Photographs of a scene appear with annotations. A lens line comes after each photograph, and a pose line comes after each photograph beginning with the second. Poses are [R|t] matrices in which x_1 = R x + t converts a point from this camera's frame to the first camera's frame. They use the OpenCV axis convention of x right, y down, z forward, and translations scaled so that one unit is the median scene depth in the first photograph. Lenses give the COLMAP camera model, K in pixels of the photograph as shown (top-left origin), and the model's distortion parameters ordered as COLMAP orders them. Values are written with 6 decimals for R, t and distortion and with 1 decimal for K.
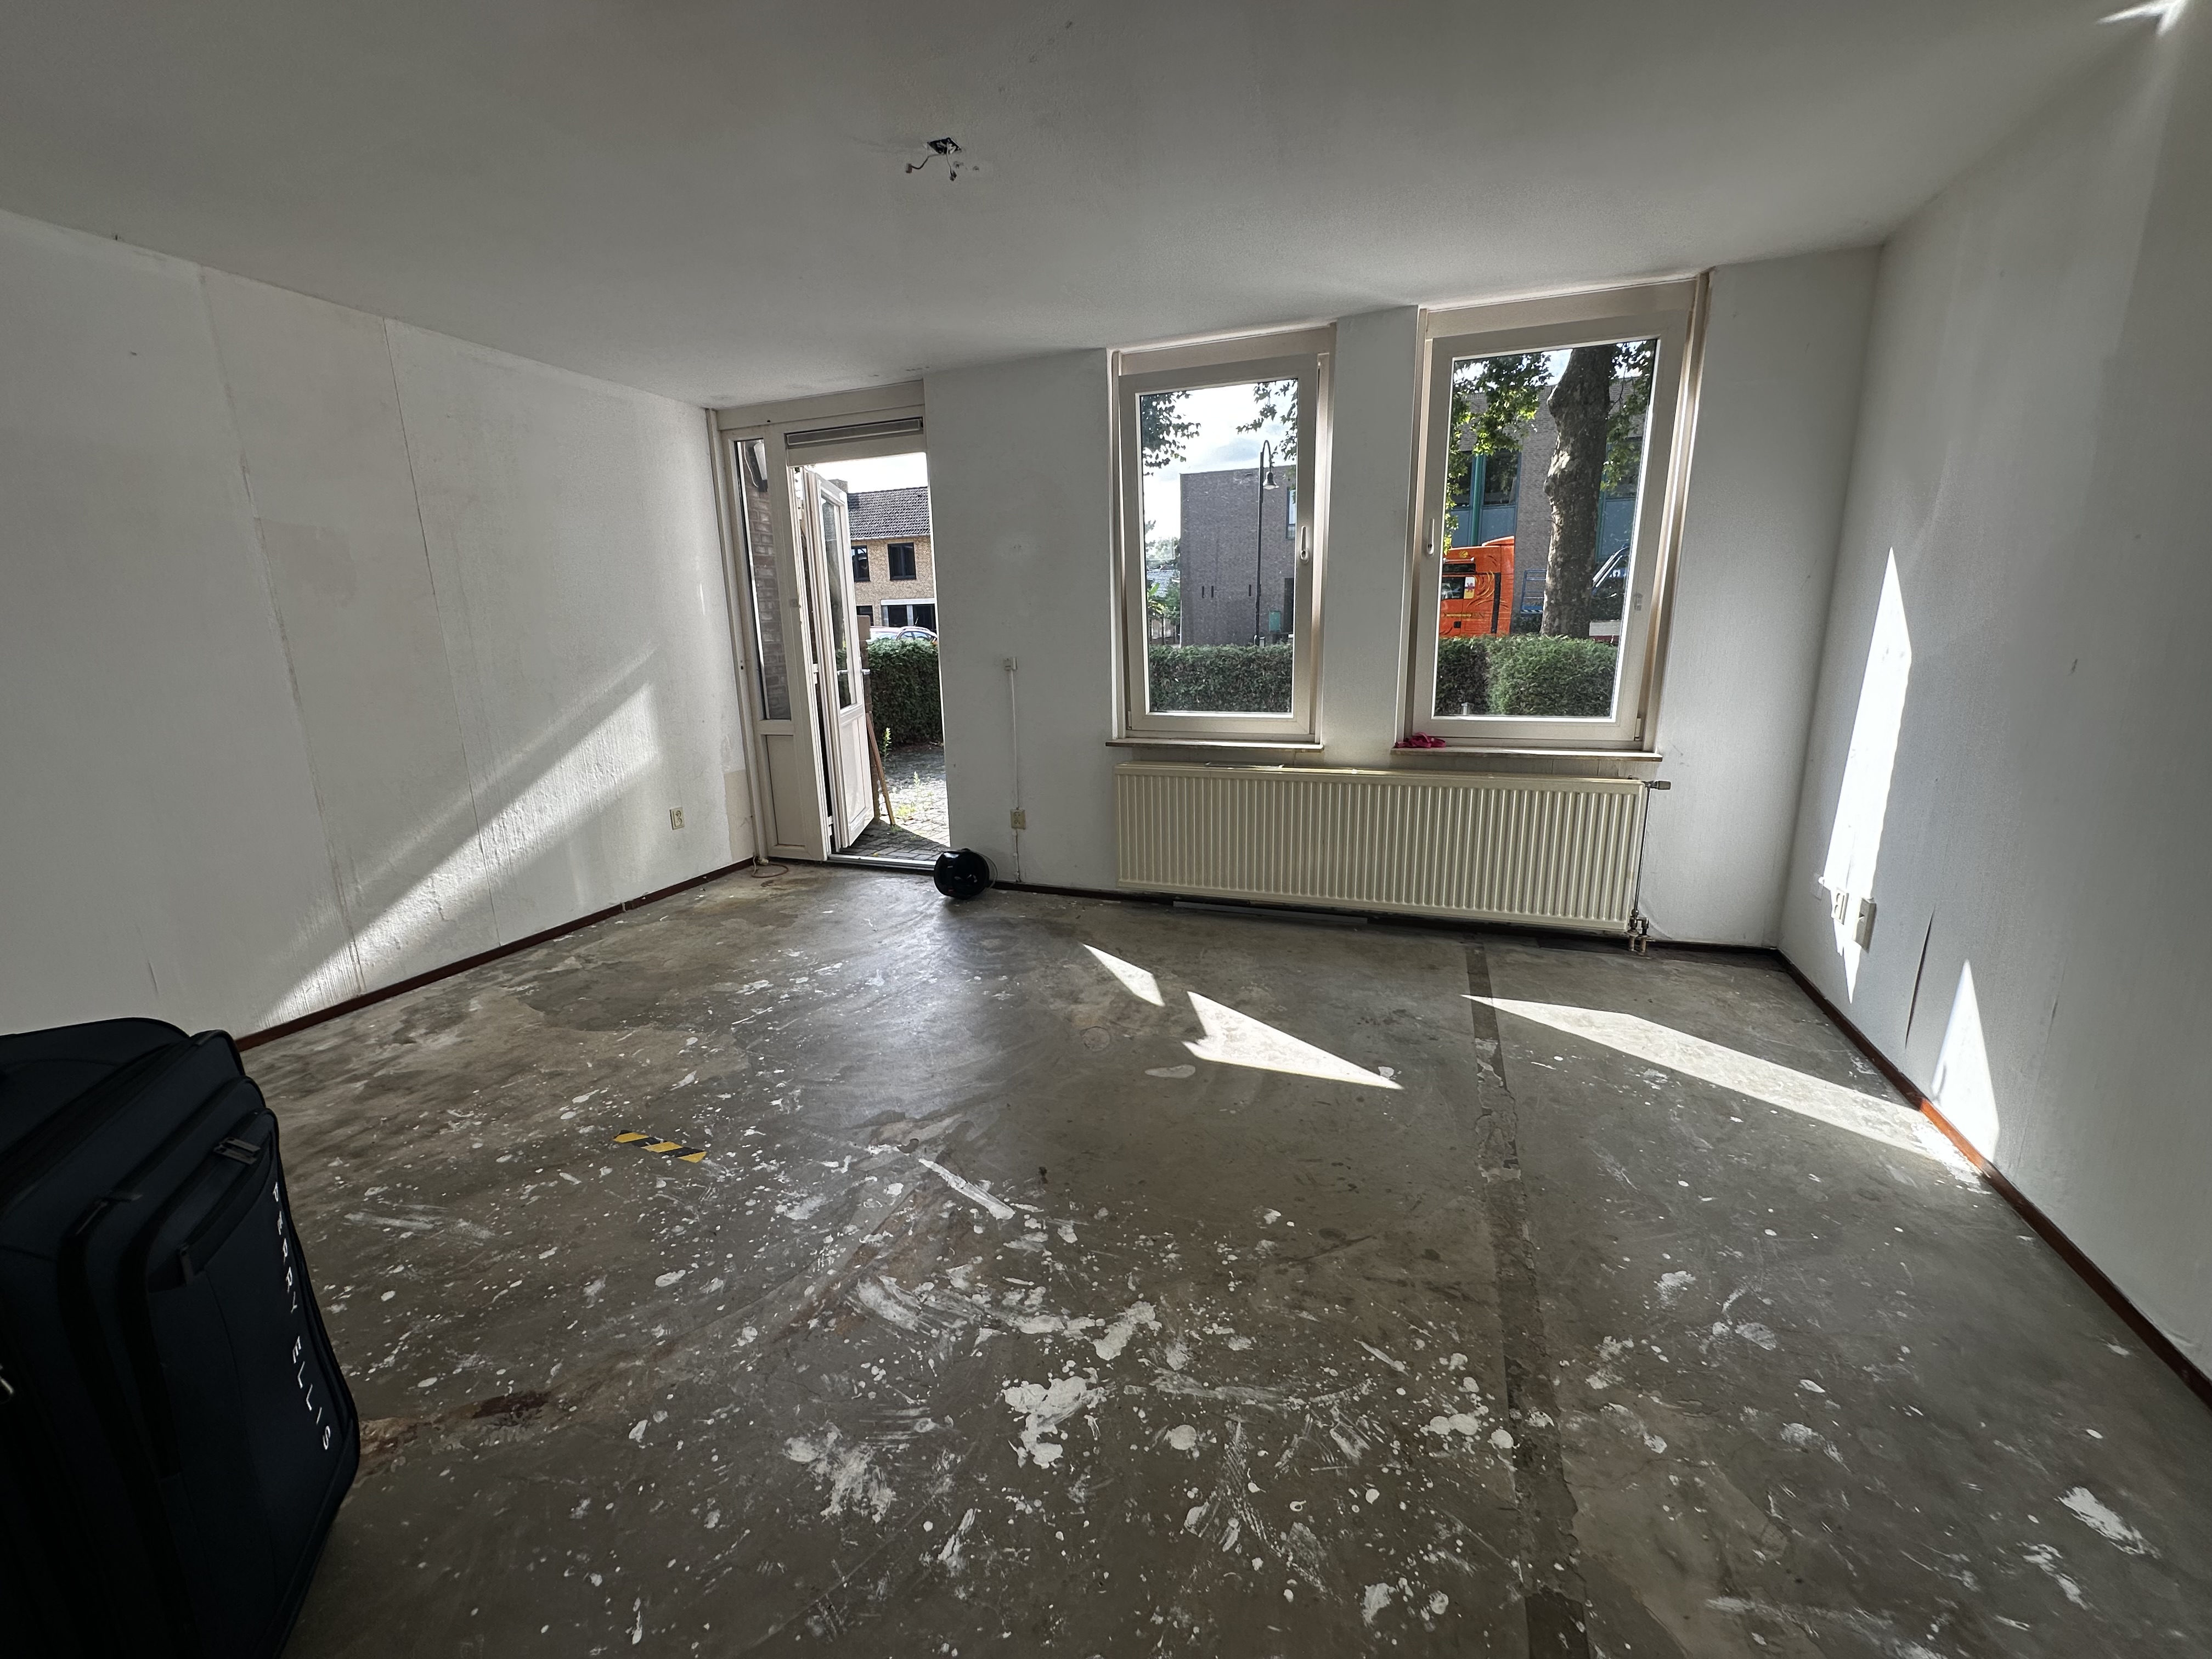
lens RADIAL K [[881.6, 0, 1103.5], [0, 881.6, 835.0], [0, 0, 1]] dist [-0.001941, 0.000360]
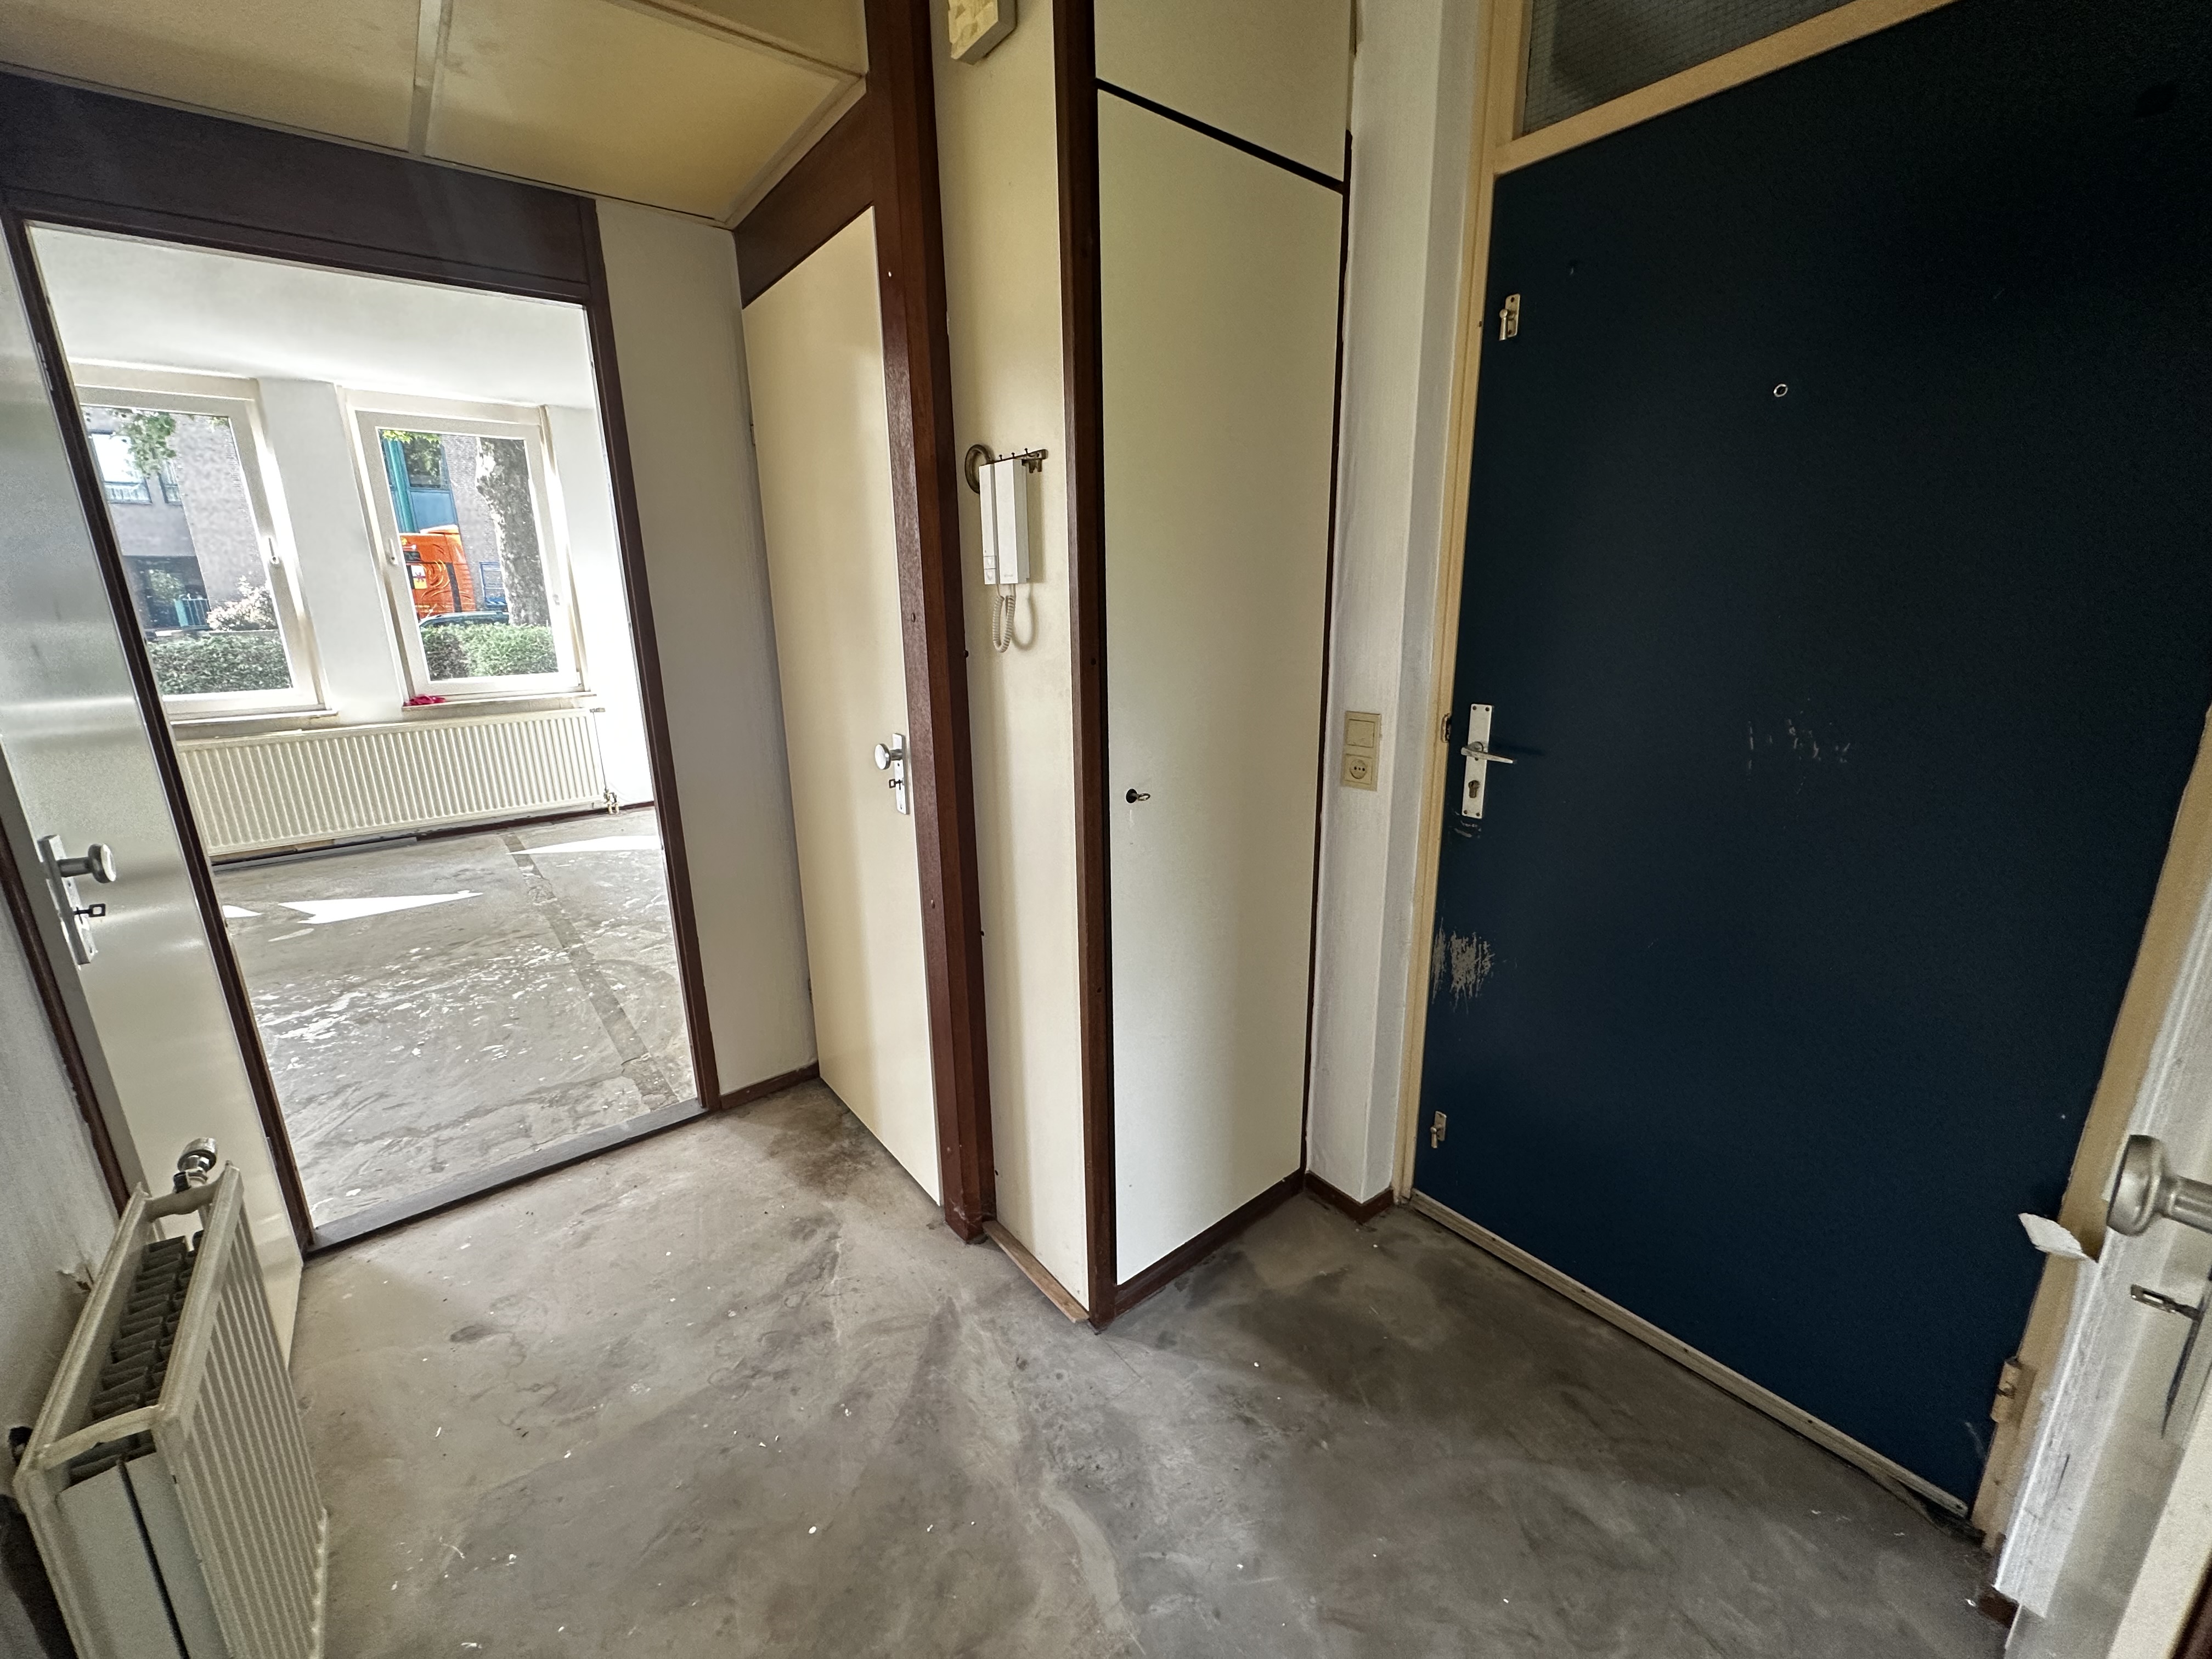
lens RADIAL K [[881.6, 0, 1100.5], [0, 881.6, 825.2], [0, 0, 1]] dist [-0.001941, 0.000360]
pose [[0.520424, -0.203058, 0.829413, -0.388197], [0.203365, 0.972840, 0.110569, 0.209725], [-0.829338, 0.111131, 0.547584, -0.869075]]
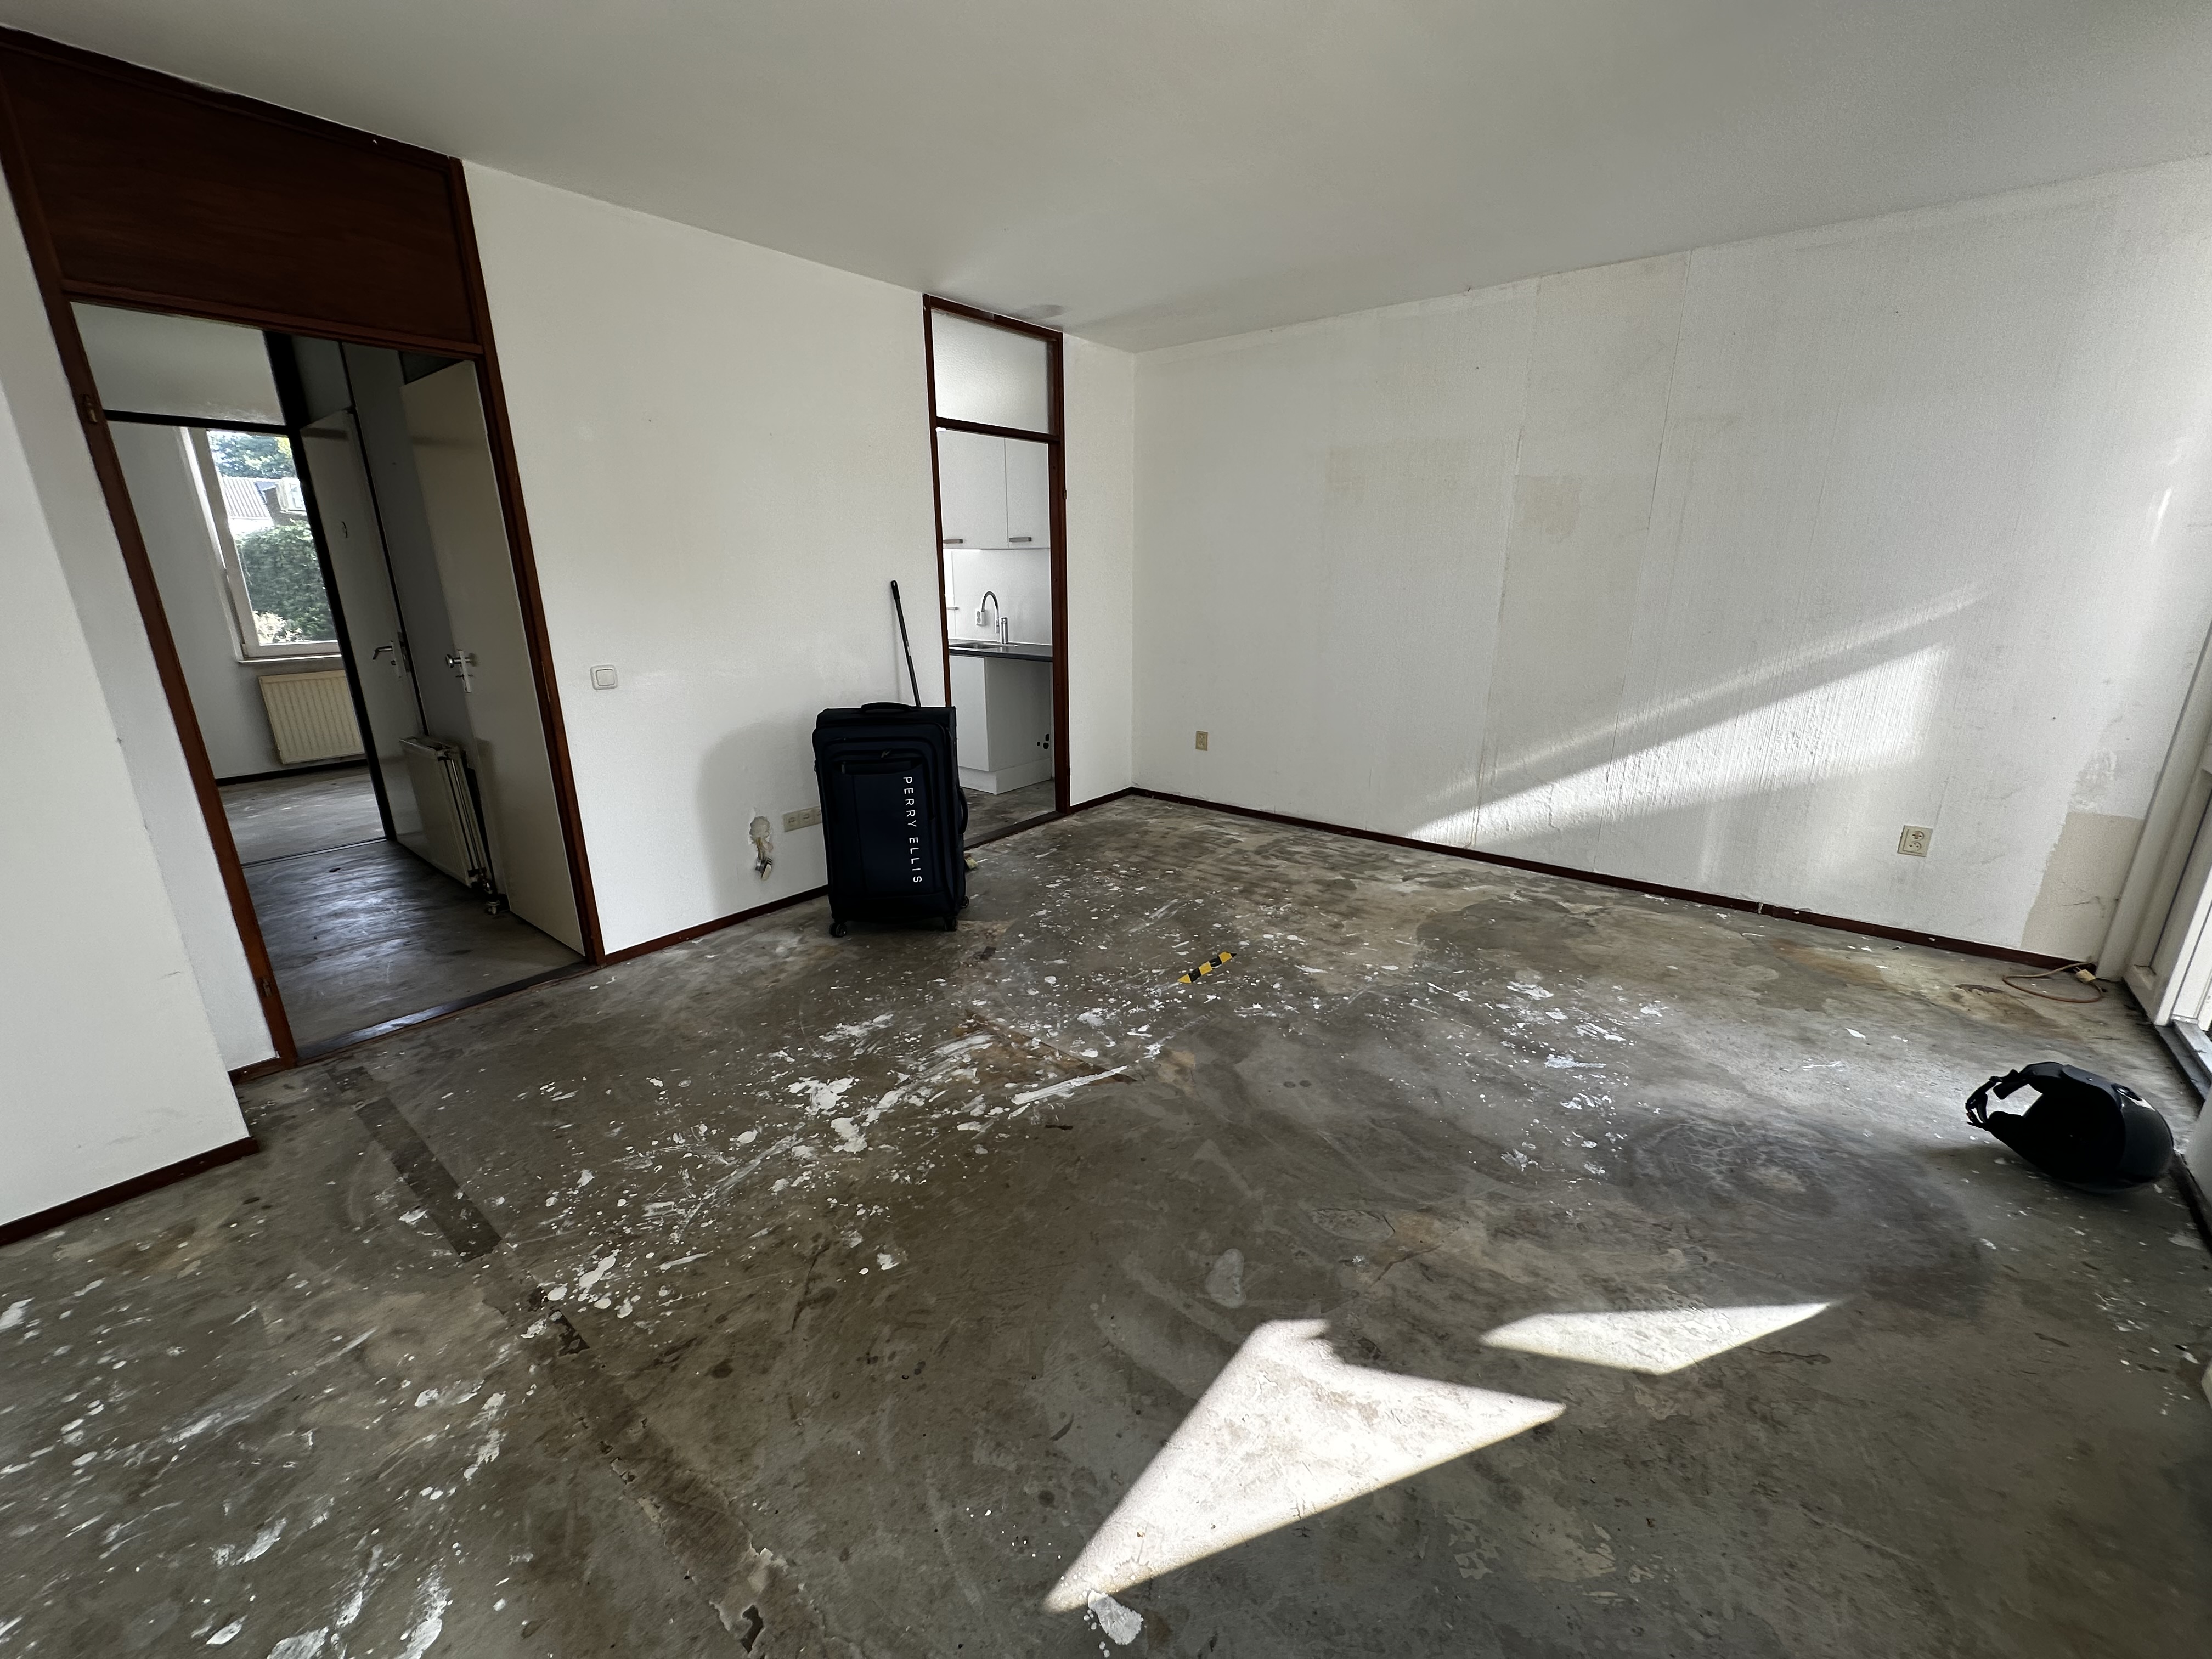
lens RADIAL K [[881.6, 0, 1101.1], [0, 881.6, 829.9], [0, 0, 1]] dist [-0.001941, 0.000360]
pose [[-0.320994, 0.294027, -0.900284, 0.612673], [-0.209290, 0.905065, 0.370210, -0.262623], [0.923667, 0.307256, -0.228983, 0.975928]]
